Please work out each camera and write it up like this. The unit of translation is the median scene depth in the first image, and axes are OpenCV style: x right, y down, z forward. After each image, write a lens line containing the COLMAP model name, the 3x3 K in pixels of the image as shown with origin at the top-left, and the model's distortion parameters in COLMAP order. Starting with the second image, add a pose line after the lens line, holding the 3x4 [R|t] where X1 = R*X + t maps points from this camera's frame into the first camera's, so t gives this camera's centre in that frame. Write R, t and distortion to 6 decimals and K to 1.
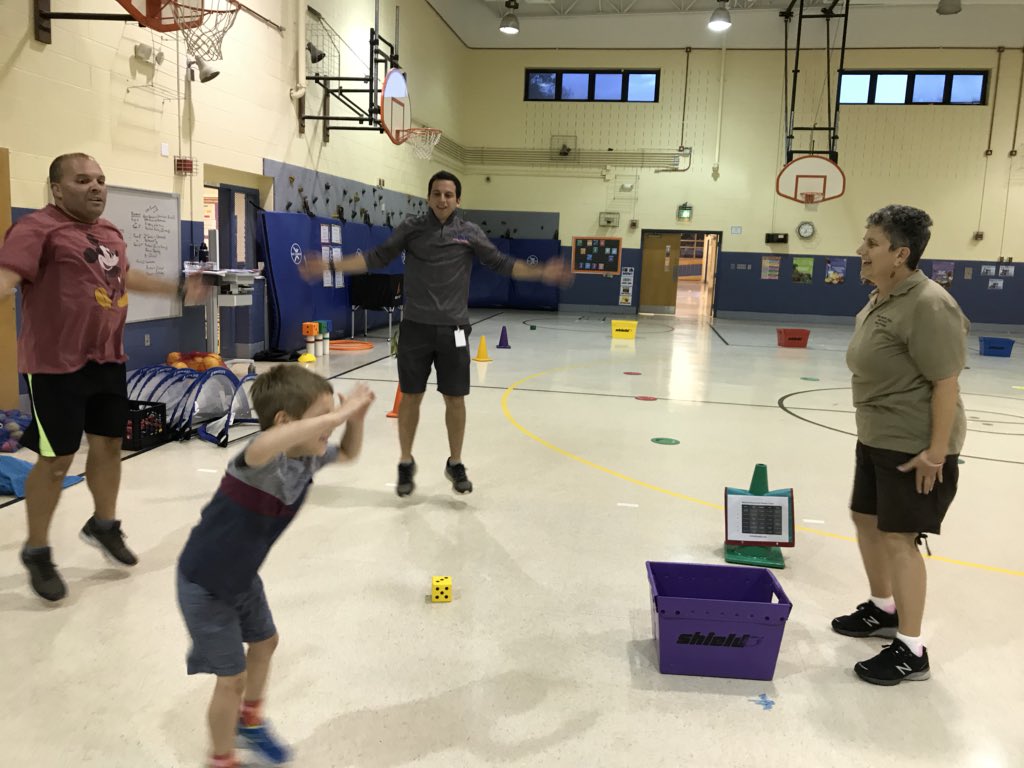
lens RADIAL K [[825.1, 0, 512.0], [0, 825.1, 384.0], [0, 0, 1]] dist [0.043960, -0.057965]
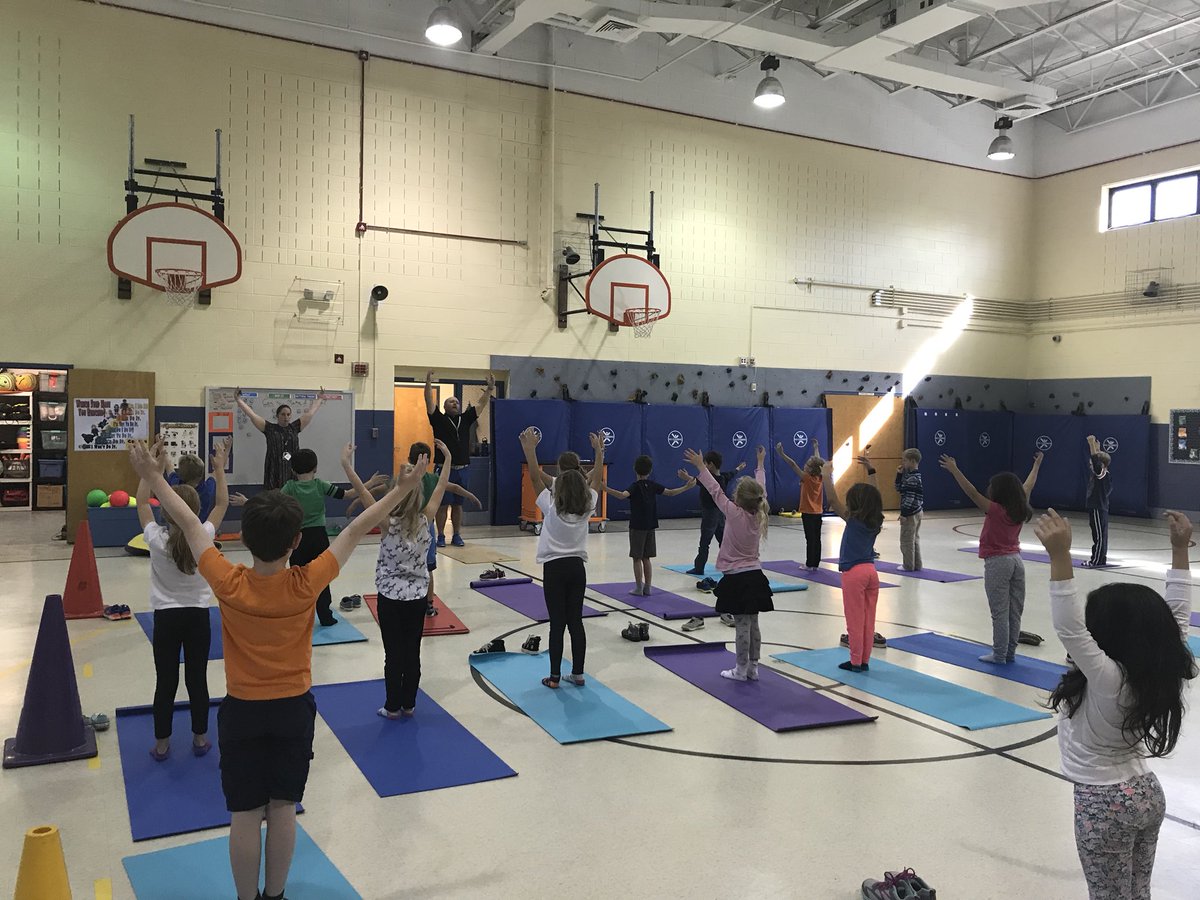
lens RADIAL K [[966.9, 0, 600.0], [0, 966.9, 450.0], [0, 0, 1]] dist [0.043960, -0.057965]
pose [[0.617476, 0.000328, -0.786590, 0.420249], [-0.117479, 0.988822, -0.091809, -0.017664], [0.777768, 0.149098, 0.610612, 0.154623]]
